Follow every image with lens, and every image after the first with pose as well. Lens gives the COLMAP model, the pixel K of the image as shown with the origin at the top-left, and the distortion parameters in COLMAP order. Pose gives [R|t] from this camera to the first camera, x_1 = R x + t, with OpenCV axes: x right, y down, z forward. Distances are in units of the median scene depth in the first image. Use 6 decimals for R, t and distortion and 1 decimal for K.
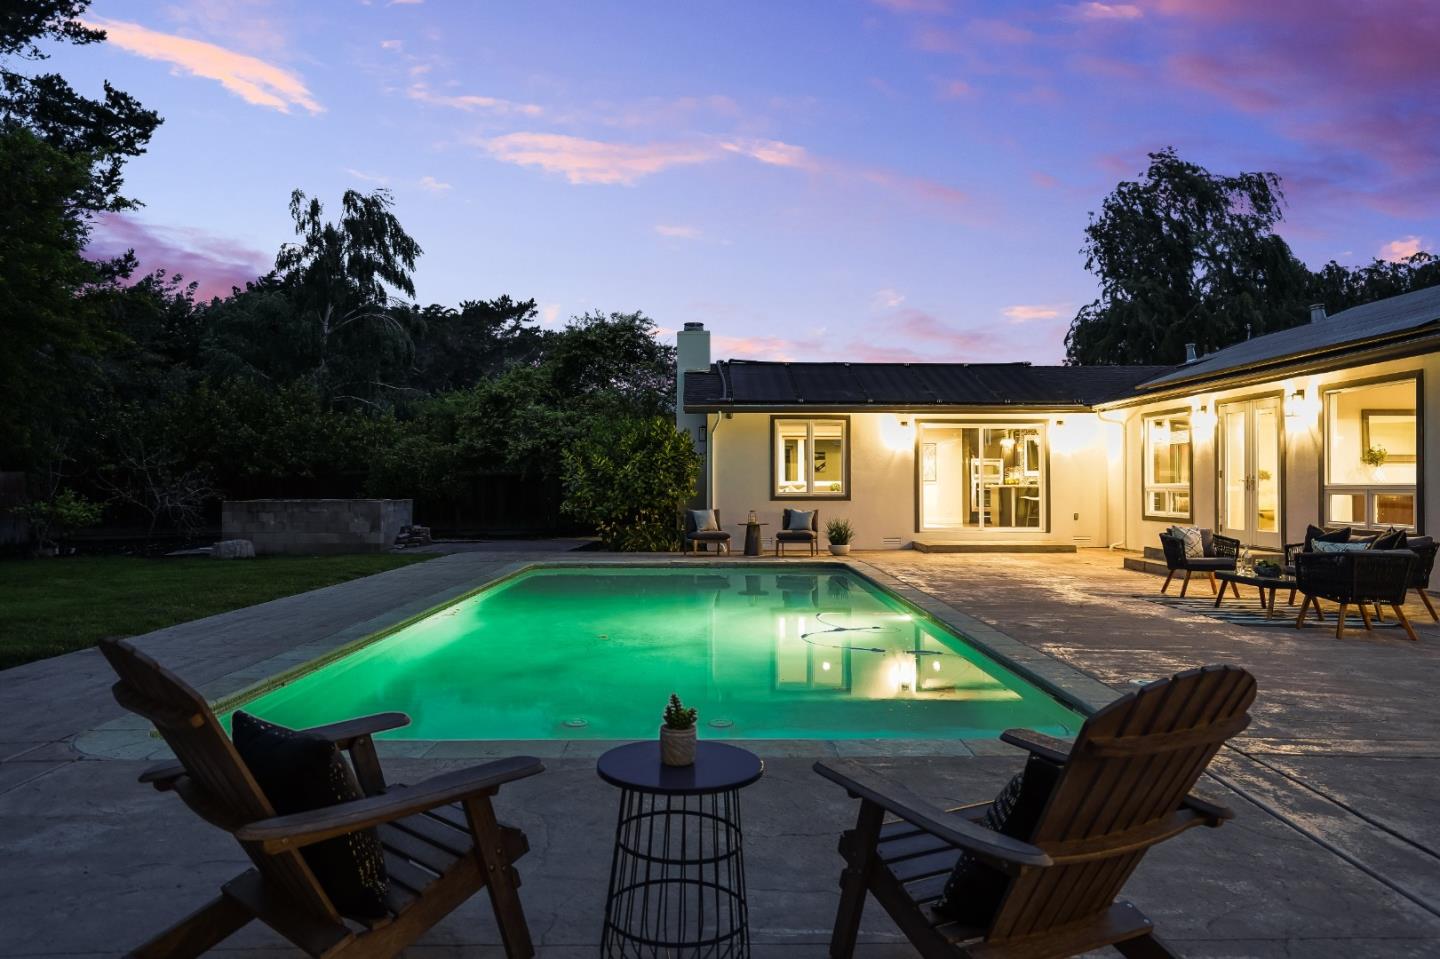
lens RADIAL K [[956.8, 0, 717.0], [0, 956.8, 479.6], [0, 0, 1]] dist [0.002478, -0.001653]
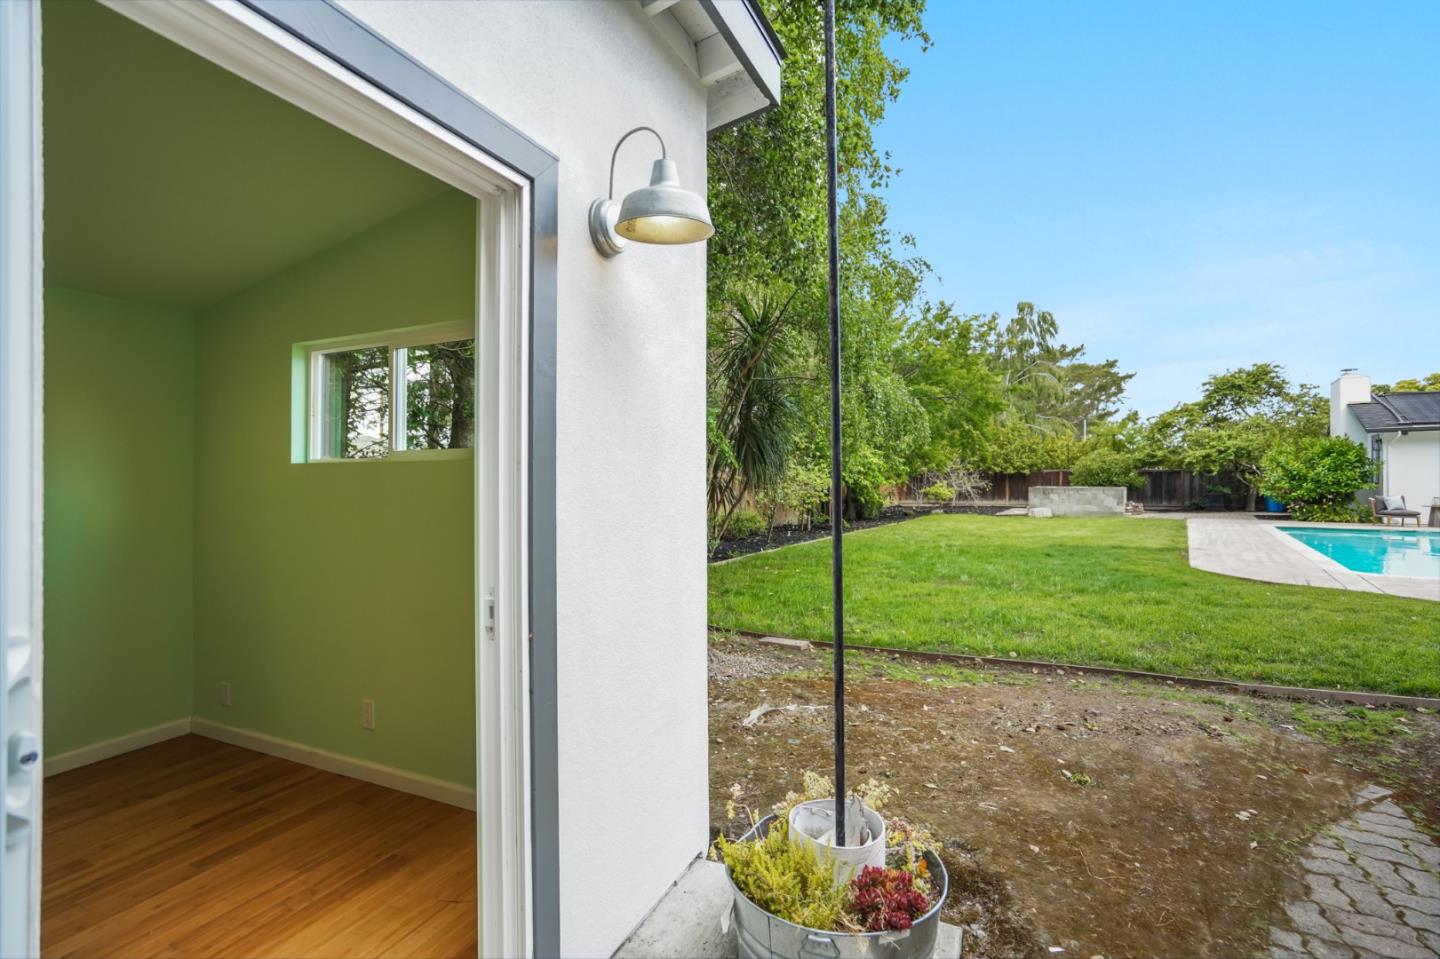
lens RADIAL K [[680.8, 0, 690.1], [0, 680.8, 466.8], [0, 0, 1]] dist [-0.034319, 0.012010]
pose [[0.808379, -0.008480, -0.588602, -0.232556], [0.004894, 0.999958, -0.007685, -0.009763], [0.588642, 0.003332, 0.808387, -0.413586]]
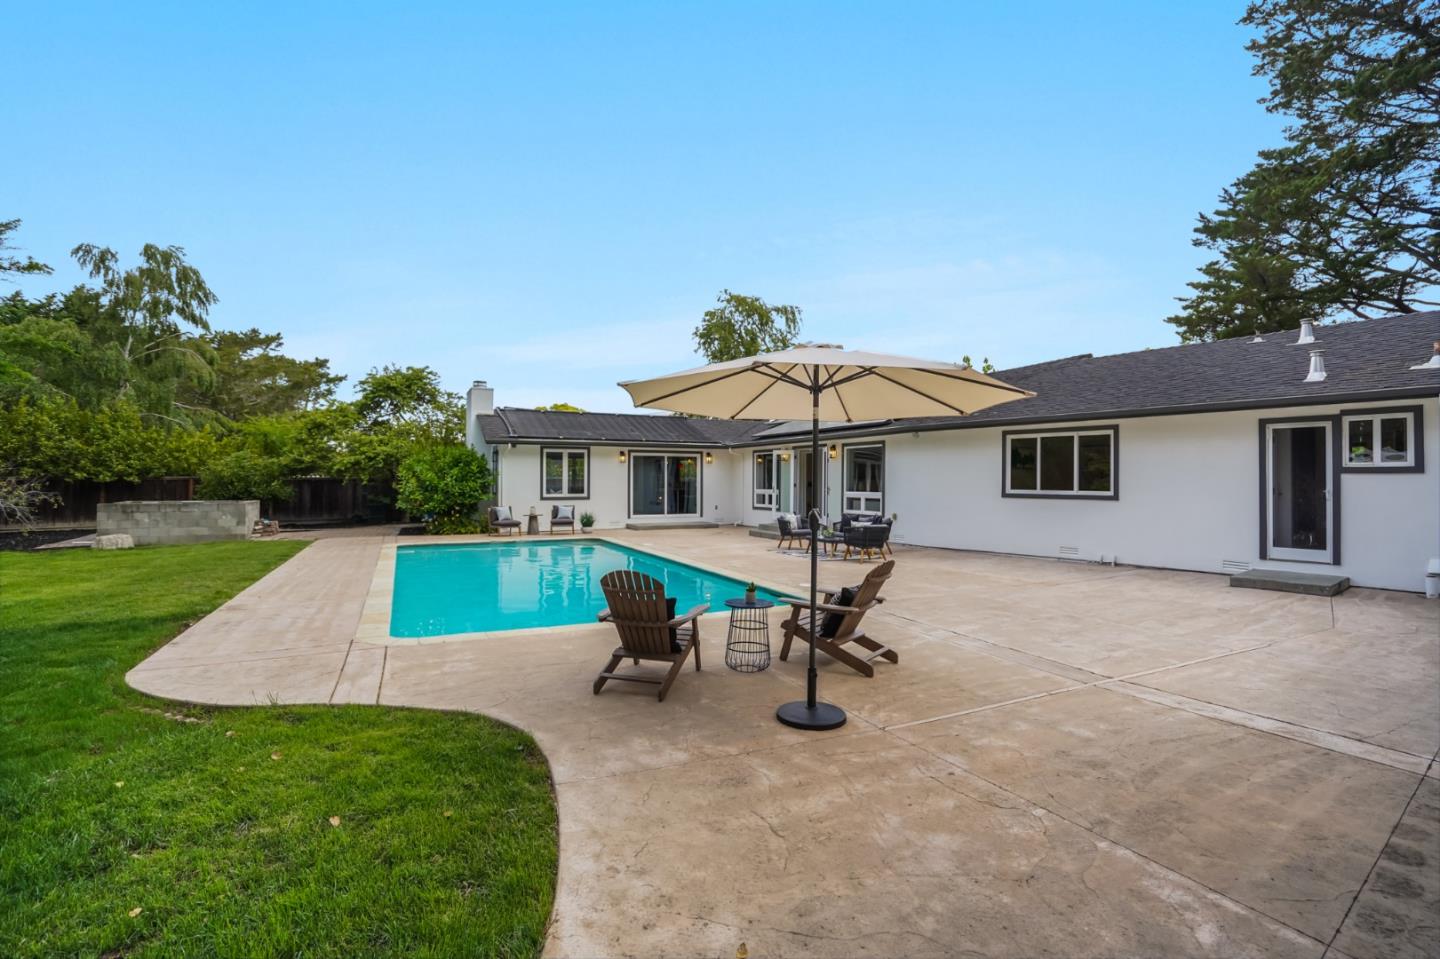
lens RADIAL K [[680.8, 0, 725.9], [0, 680.8, 481.8], [0, 0, 1]] dist [-0.034319, 0.012010]
pose [[0.902697, 0.001482, 0.430274, -0.127770], [-0.005671, 0.999948, 0.008454, -0.016204], [-0.430239, -0.010071, 0.902659, -0.125072]]
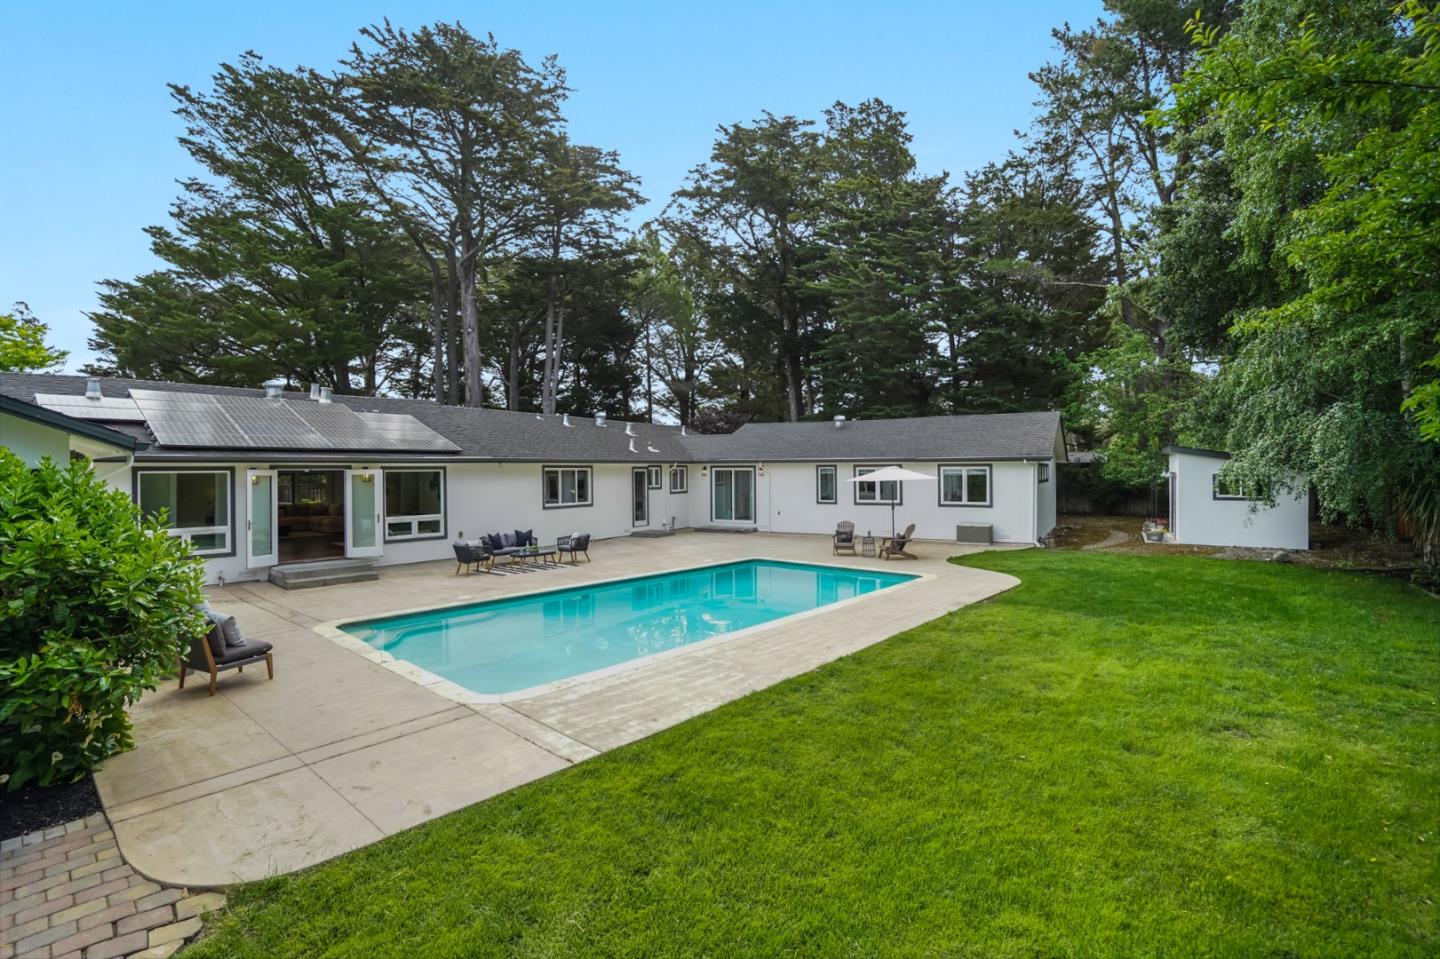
lens RADIAL K [[680.8, 0, 711.6], [0, 680.8, 464.1], [0, 0, 1]] dist [-0.034319, 0.012010]
pose [[-0.728470, 0.003456, 0.685069, -0.444919], [-0.004117, 0.999947, -0.009422, -0.053289], [-0.685066, -0.009684, -0.728417, 0.870598]]
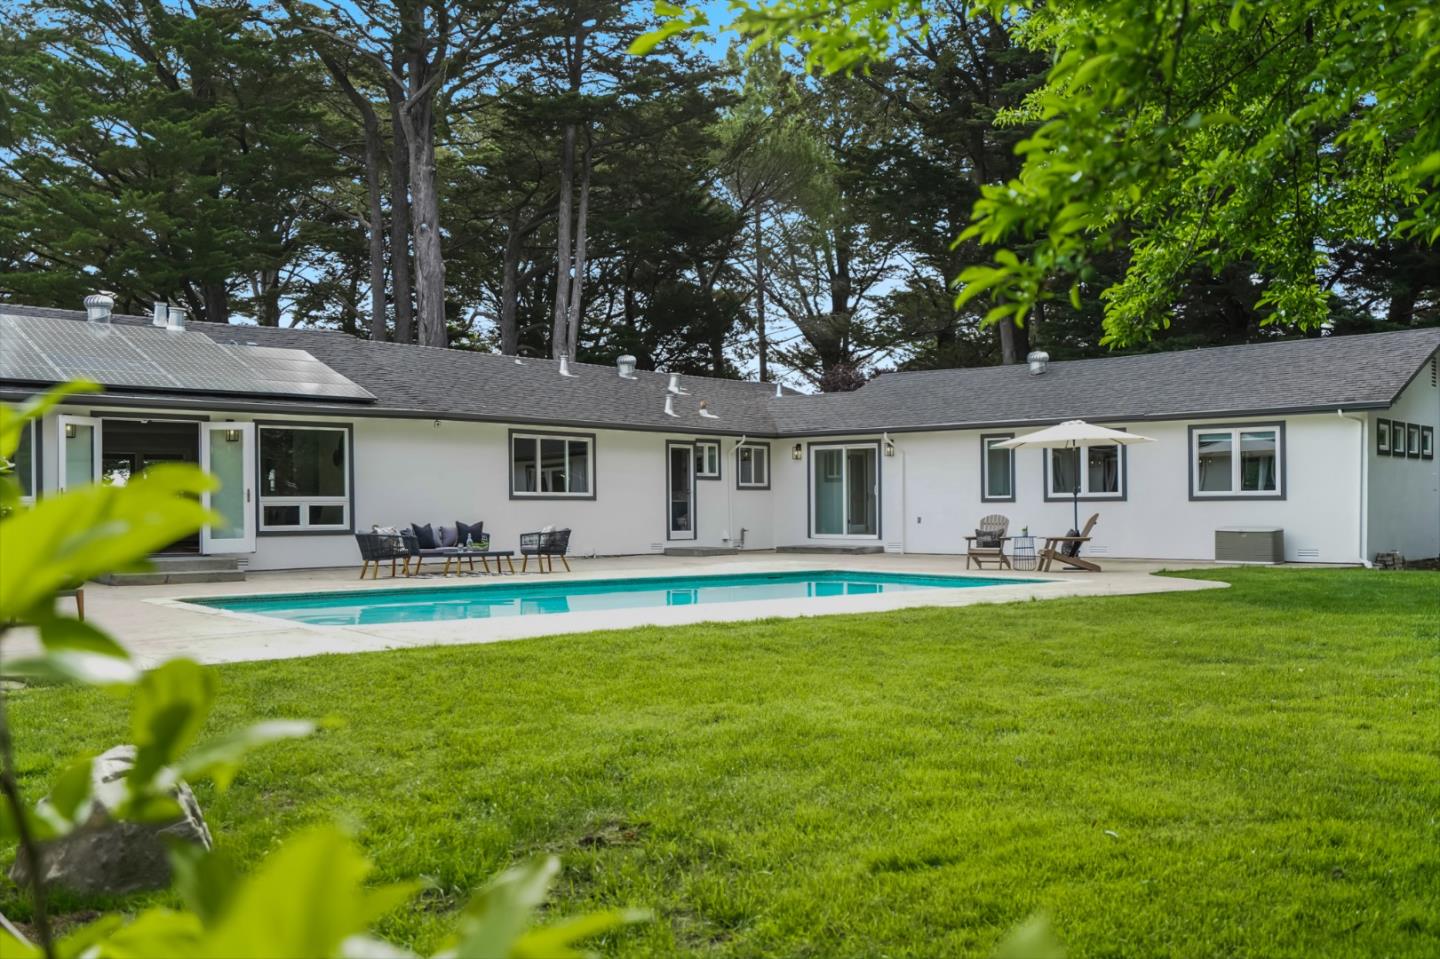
lens RADIAL K [[1351.3, 0, 712.3], [0, 1351.3, 492.6], [0, 0, 1]] dist [0.078622, 0.000000]
pose [[-0.607305, 0.007260, 0.794436, -0.667853], [-0.005032, 0.999903, -0.012985, 0.010498], [-0.794453, -0.011883, -0.607209, 0.915950]]
